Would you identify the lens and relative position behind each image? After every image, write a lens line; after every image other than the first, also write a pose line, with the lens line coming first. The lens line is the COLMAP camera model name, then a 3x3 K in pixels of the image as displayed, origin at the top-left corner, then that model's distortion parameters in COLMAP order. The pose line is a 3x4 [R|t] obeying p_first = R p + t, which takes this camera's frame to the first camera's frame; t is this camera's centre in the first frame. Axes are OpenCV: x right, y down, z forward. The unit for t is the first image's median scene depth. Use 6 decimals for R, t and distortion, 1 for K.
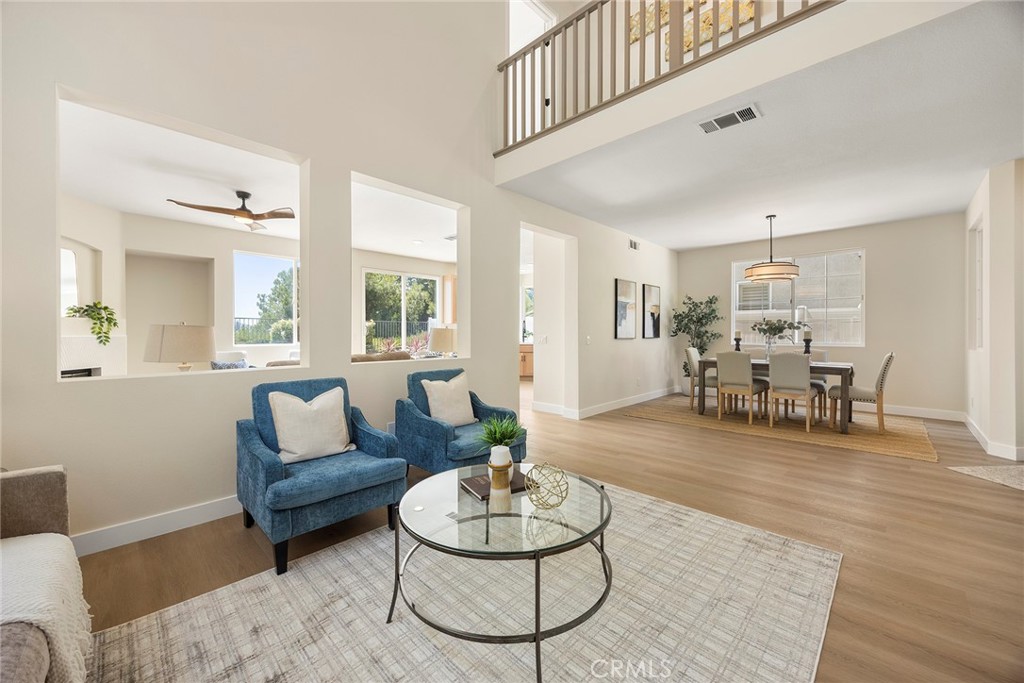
lens RADIAL K [[394.5, 0, 511.4], [0, 394.5, 335.1], [0, 0, 1]] dist [-0.001385, 0.000037]
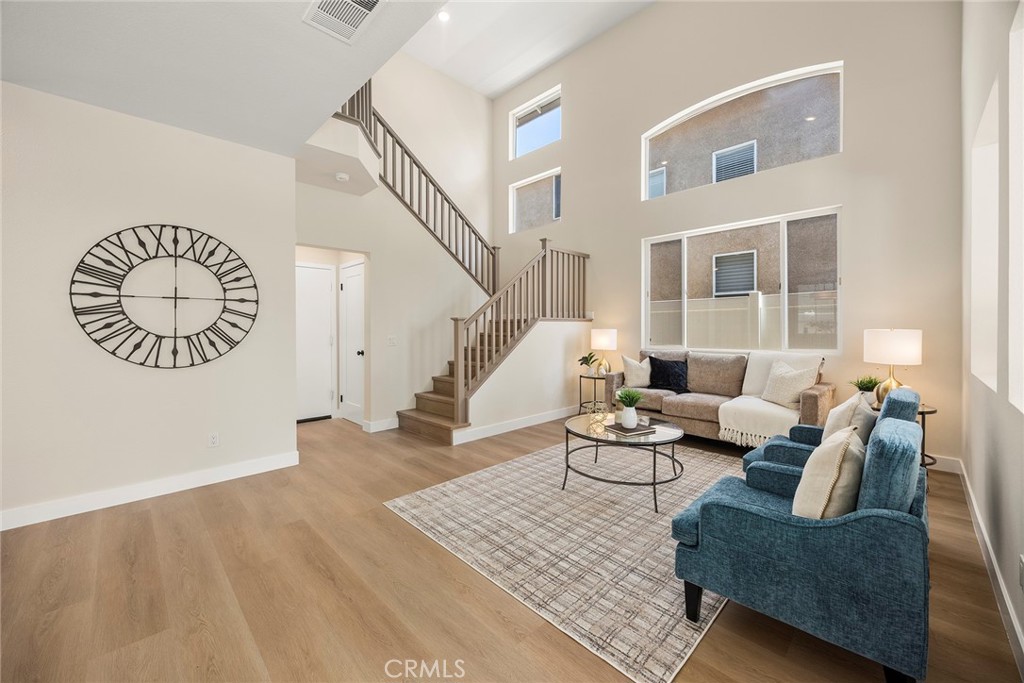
lens RADIAL K [[394.5, 0, 511.4], [0, 394.5, 335.1], [0, 0, 1]] dist [-0.001385, 0.000037]
pose [[-0.999767, 0.003393, 0.021306, 0.150336], [0.003826, 0.999786, 0.020323, -0.016316], [-0.021233, 0.020399, -0.999566, 0.935723]]
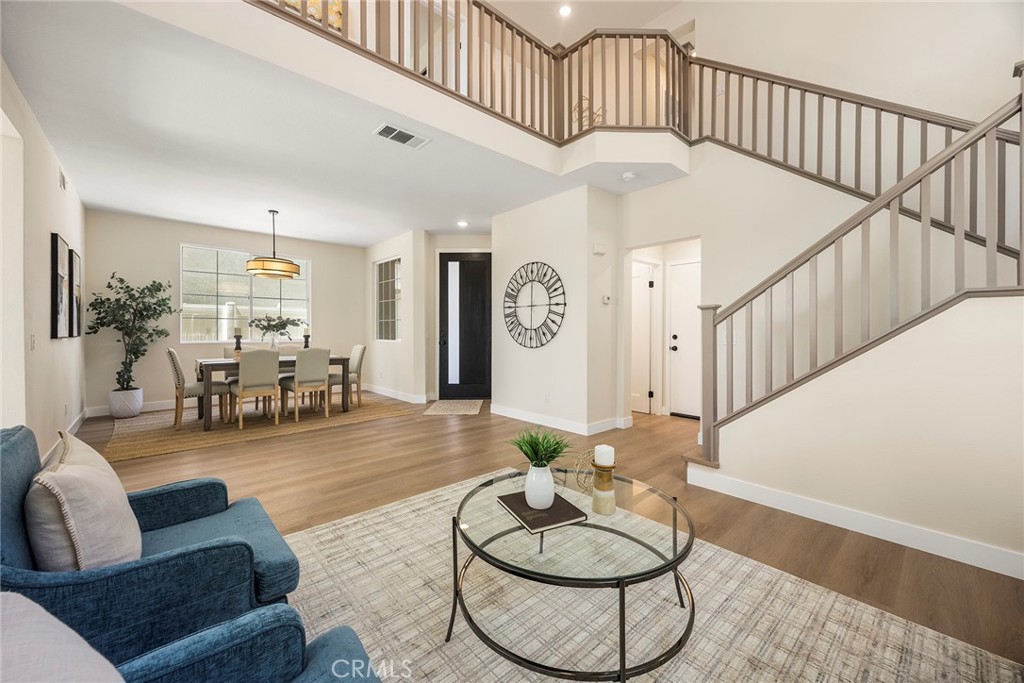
lens RADIAL K [[394.5, 0, 511.4], [0, 394.5, 335.1], [0, 0, 1]] dist [-0.001385, 0.000037]
pose [[0.066315, -0.012096, 0.997725, -0.307964], [0.003694, 0.999923, 0.011877, -0.001269], [-0.997792, 0.002898, 0.066354, 0.356794]]
